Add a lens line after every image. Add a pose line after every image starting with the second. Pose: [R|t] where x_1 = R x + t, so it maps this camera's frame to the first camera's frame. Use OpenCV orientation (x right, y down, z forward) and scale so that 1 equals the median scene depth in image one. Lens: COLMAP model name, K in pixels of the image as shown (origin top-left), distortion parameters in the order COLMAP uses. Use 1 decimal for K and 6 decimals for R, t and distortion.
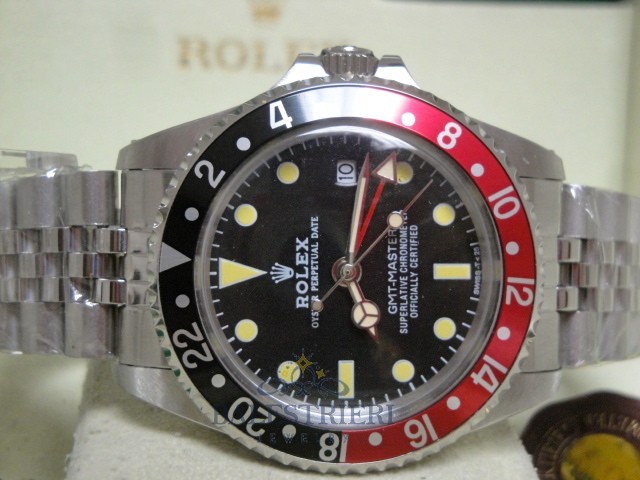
lens RADIAL K [[1190.8, 0, 320.0], [0, 1190.8, 240.0], [0, 0, 1]] dist [0.085357, 0.023062]
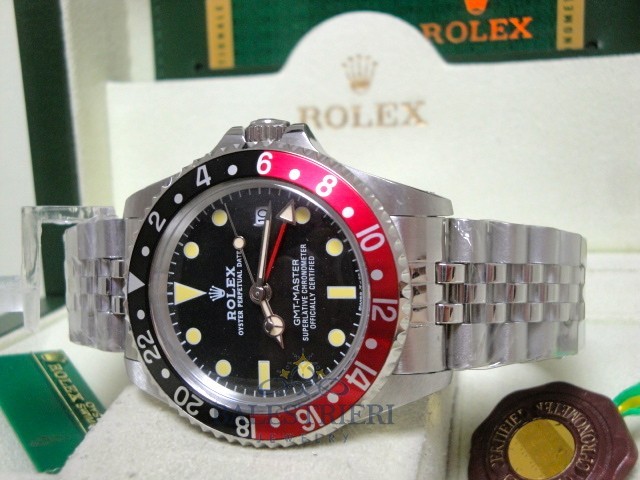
lens RADIAL K [[842.2, 0, 320.0], [0, 842.2, 240.0], [0, 0, 1]] dist [-0.102064, 0.668127]
pose [[0.933469, -0.017675, -0.358222, 0.413427], [0.020521, 0.999781, 0.004146, -0.033483], [0.358070, -0.011222, 0.933627, 0.165893]]
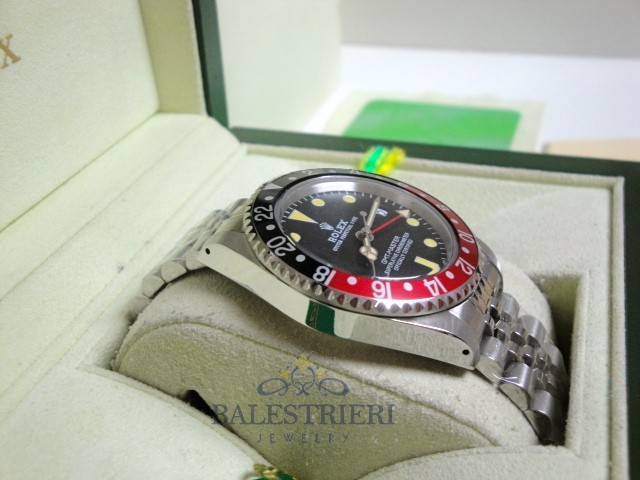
lens RADIAL K [[842.2, 0, 320.0], [0, 842.2, 240.0], [0, 0, 1]] dist [-0.102064, 0.668127]
pose [[0.934883, 0.278016, -0.220682, 0.220719], [-0.333380, 0.474282, -0.814809, 0.985256], [-0.121864, 0.835323, 0.536083, 0.395789]]
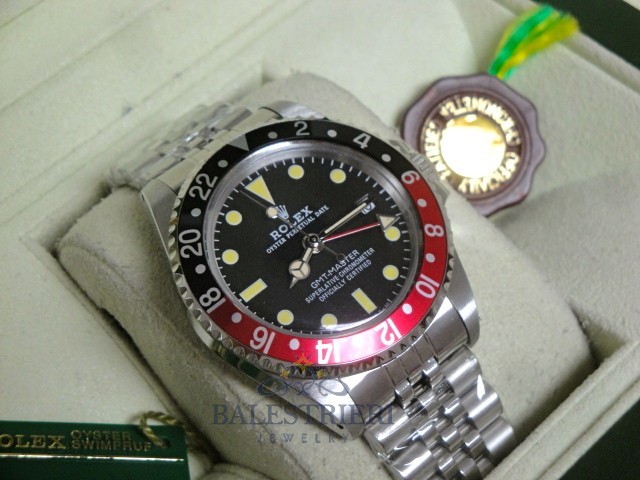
lens RADIAL K [[1452.9, 0, 335.9], [0, 1452.9, 241.6], [0, 0, 1]] dist [0.146514, 0.685934]
pose [[0.670520, 0.674740, -0.308430, 0.560782], [-0.738115, 0.564827, -0.368996, 0.630300], [-0.074767, 0.475076, 0.876763, -0.485246]]
